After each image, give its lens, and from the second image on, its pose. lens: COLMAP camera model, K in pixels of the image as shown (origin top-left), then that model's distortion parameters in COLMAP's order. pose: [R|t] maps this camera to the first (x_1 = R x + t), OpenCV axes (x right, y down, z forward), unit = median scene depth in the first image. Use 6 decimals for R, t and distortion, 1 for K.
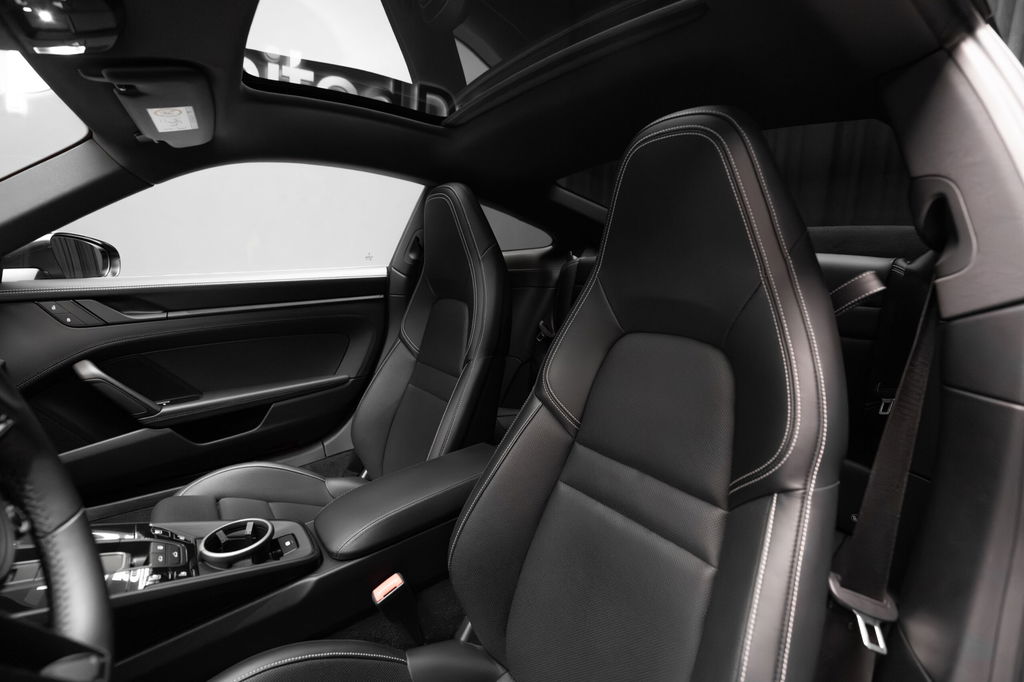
lens RADIAL K [[469.2, 0, 514.7], [0, 469.2, 341.5], [0, 0, 1]] dist [0.001199, 0.001082]
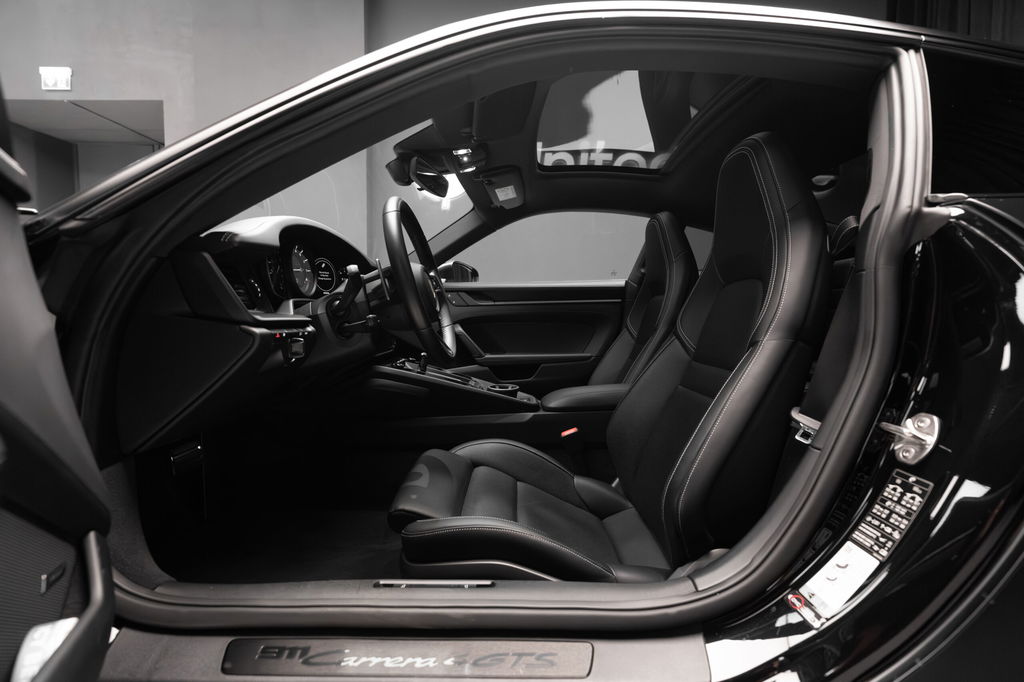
lens RADIAL K [[469.2, 0, 512.6], [0, 469.2, 338.6], [0, 0, 1]] dist [0.001199, 0.001082]
pose [[0.808692, 0.042362, -0.586705, 0.365191], [-0.117826, 0.988855, -0.091009, 0.233719], [0.576311, 0.142727, 0.804670, -0.372215]]
